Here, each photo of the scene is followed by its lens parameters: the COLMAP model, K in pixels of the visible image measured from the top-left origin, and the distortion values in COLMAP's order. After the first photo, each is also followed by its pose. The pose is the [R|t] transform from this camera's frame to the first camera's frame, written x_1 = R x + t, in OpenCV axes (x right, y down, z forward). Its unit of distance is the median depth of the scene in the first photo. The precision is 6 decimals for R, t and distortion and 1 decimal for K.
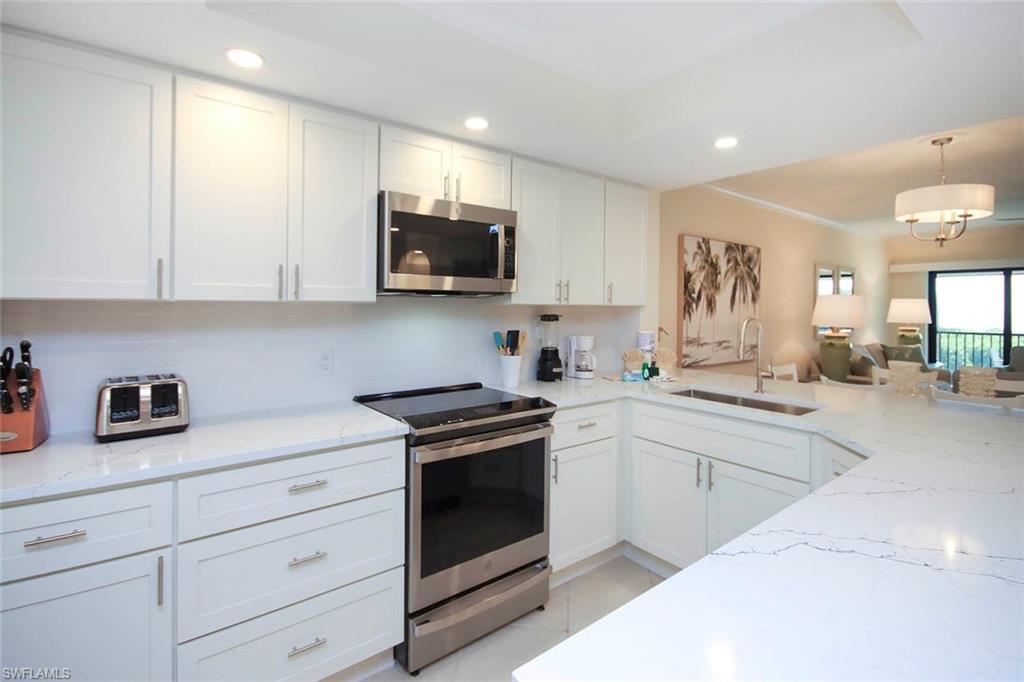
lens RADIAL K [[485.8, 0, 492.0], [0, 485.8, 308.0], [0, 0, 1]] dist [0.010356, 0.001957]
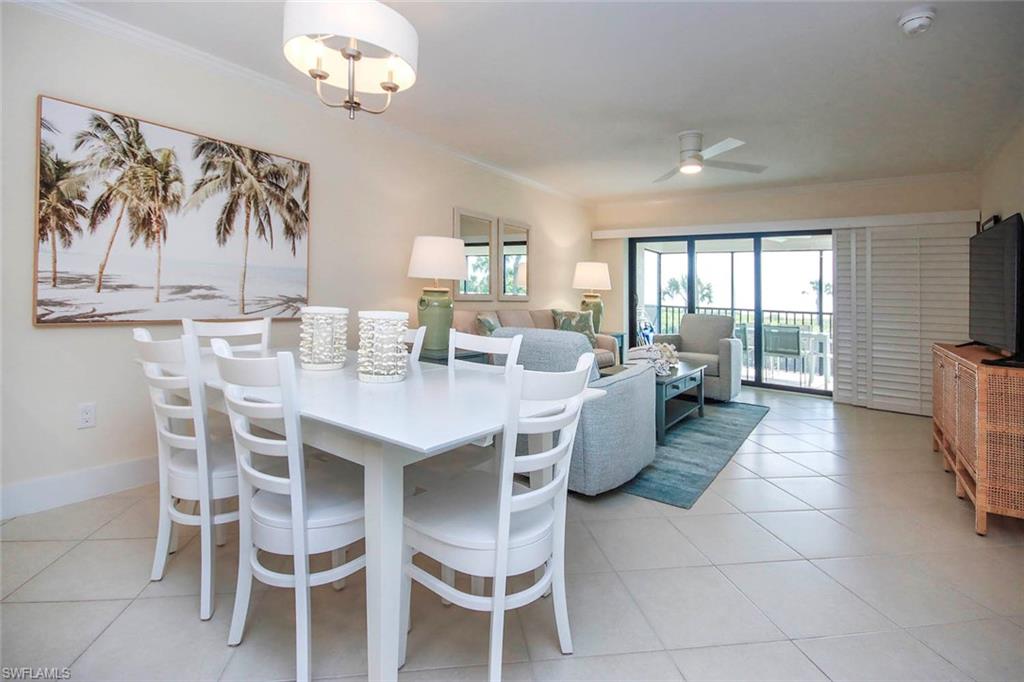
lens RADIAL K [[485.8, 0, 482.3], [0, 485.8, 282.1], [0, 0, 1]] dist [0.010356, 0.001957]
pose [[0.963844, 0.027191, 0.265076, 0.996262], [-0.023865, 0.999591, -0.015762, 0.093648], [-0.265396, 0.008866, 0.964099, 0.385441]]
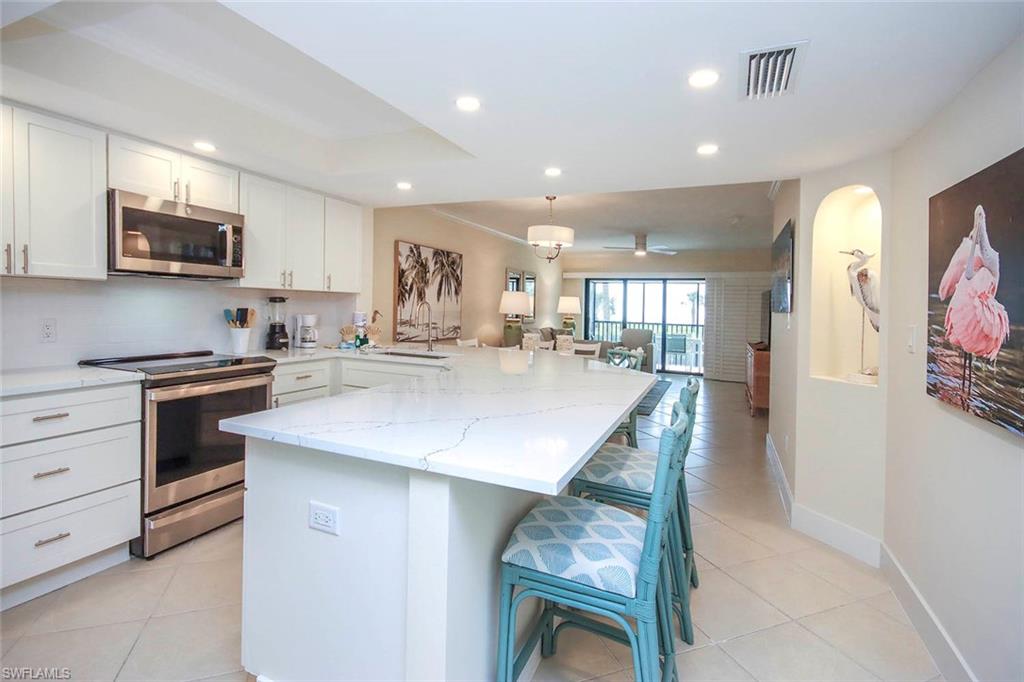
lens RADIAL K [[485.8, 0, 529.2], [0, 485.8, 323.0], [0, 0, 1]] dist [0.010356, 0.001957]
pose [[0.855664, -0.001800, 0.517528, 0.022338], [-0.020258, 0.999111, 0.036968, 0.019741], [-0.517135, -0.042116, 0.854867, -0.409417]]
